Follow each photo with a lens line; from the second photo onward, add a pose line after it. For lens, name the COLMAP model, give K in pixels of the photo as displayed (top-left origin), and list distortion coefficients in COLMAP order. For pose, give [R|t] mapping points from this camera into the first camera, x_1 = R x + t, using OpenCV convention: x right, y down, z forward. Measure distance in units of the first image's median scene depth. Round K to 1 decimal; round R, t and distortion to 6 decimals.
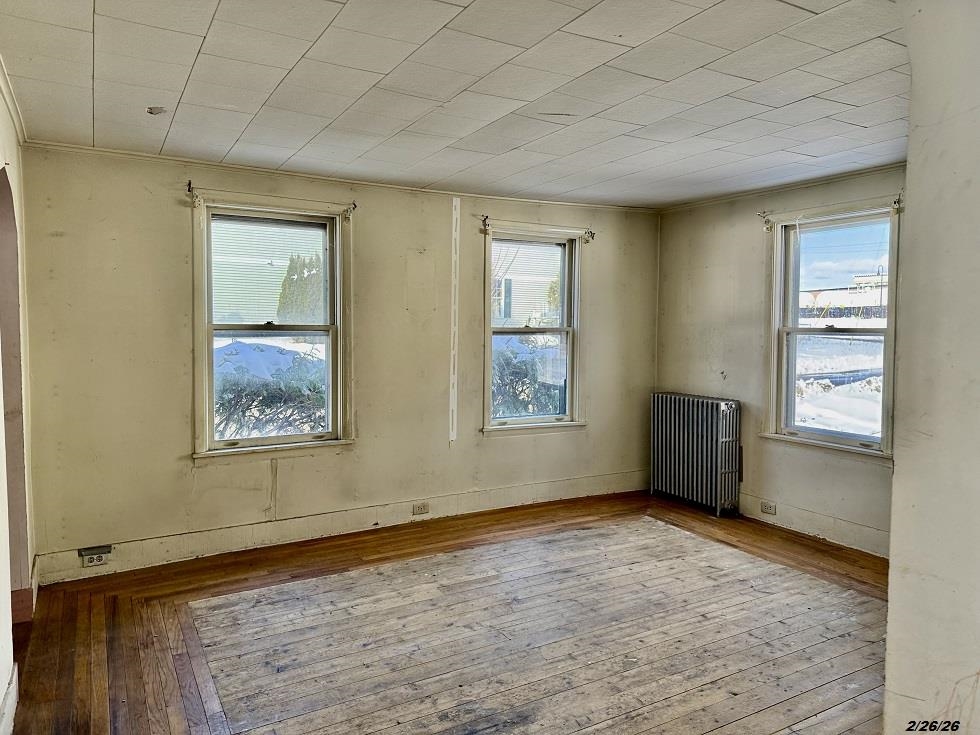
lens RADIAL K [[681.1, 0, 519.4], [0, 681.1, 346.8], [0, 0, 1]] dist [0.009843, 0.000575]
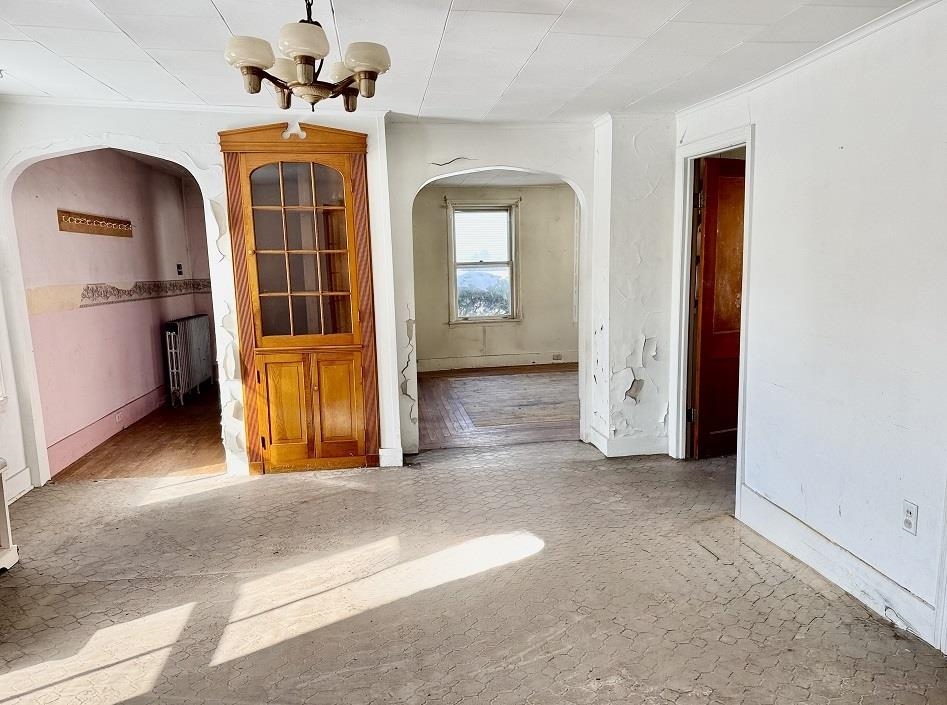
lens RADIAL K [[658.1, 0, 474.1], [0, 658.1, 355.0], [0, 0, 1]] dist [0.009843, 0.000575]
pose [[0.916426, 0.028101, -0.399216, 0.398976], [0.017369, 0.993799, 0.109827, 0.027310], [0.399827, -0.107583, 0.910255, -0.814856]]
